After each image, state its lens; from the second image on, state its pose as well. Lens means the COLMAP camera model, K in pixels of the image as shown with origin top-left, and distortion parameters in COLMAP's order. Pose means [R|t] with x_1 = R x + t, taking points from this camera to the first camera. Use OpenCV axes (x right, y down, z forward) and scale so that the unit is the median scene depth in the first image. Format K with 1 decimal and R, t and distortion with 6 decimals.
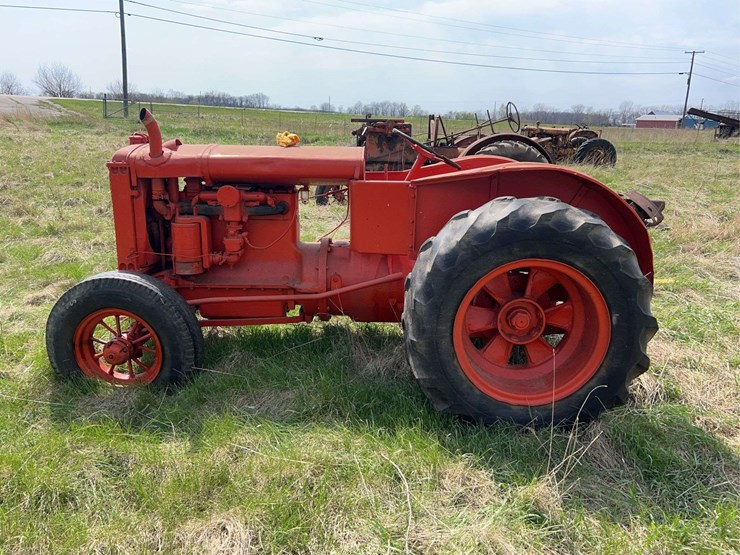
lens RADIAL K [[598.5, 0, 352.9], [0, 598.5, 274.2], [0, 0, 1]] dist [0.043178, -0.043371]
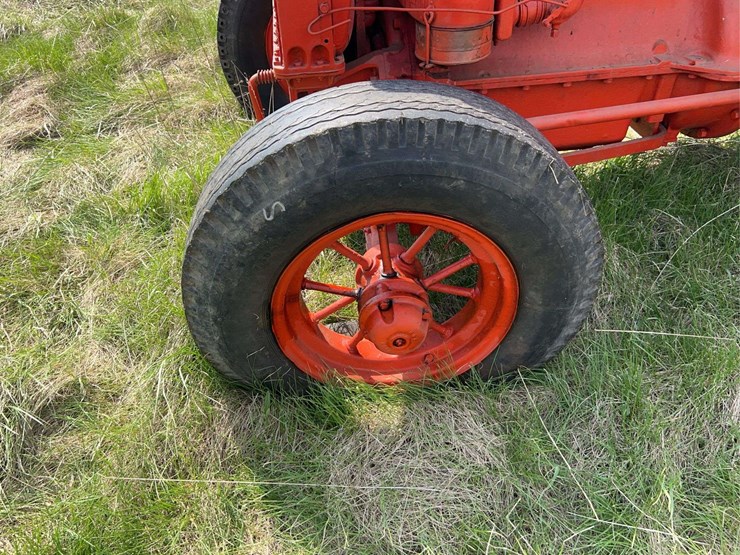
lens RADIAL K [[584.8, 0, 365.4], [0, 584.8, 281.7], [0, 0, 1]] dist [0.015728, -0.005649]
pose [[0.988692, -0.123589, 0.084940, -0.460571], [0.075192, 0.898609, 0.432260, -0.047724], [-0.129750, -0.420985, 0.897740, 0.730400]]
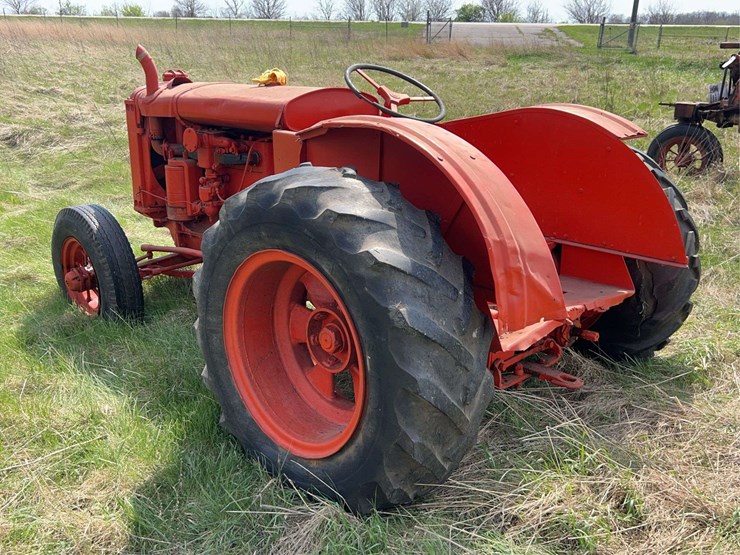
lens RADIAL K [[743.5, 0, 372.3], [0, 743.5, 279.4], [0, 0, 1]] dist [0.033370, 0.000000]
pose [[0.736694, 0.184886, -0.650460, 0.885410], [-0.152907, 0.982529, 0.106095, -0.094263], [0.658712, 0.021300, 0.752094, 0.371328]]
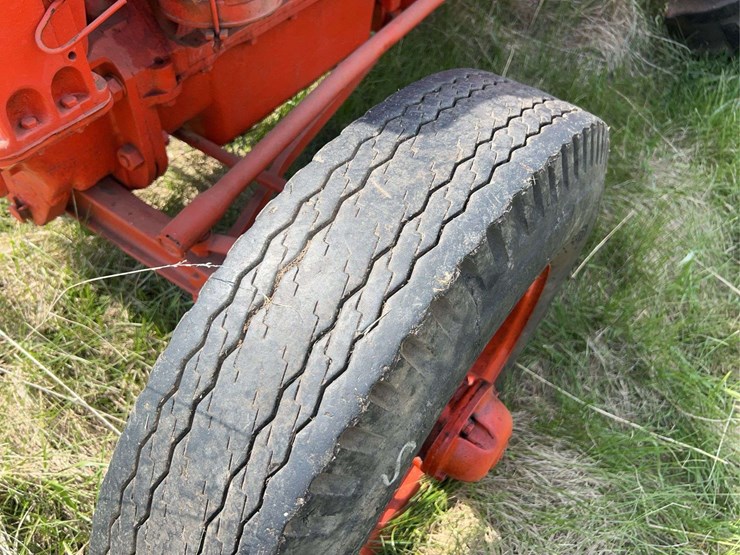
lens RADIAL K [[598.5, 0, 369.8], [0, 598.5, 278.2], [0, 0, 1]] dist [0.043178, -0.043371]
pose [[0.541719, -0.629716, 0.556775, -0.536090], [0.167677, 0.730030, 0.662526, -0.085927], [-0.823666, -0.265544, 0.501060, 0.972371]]
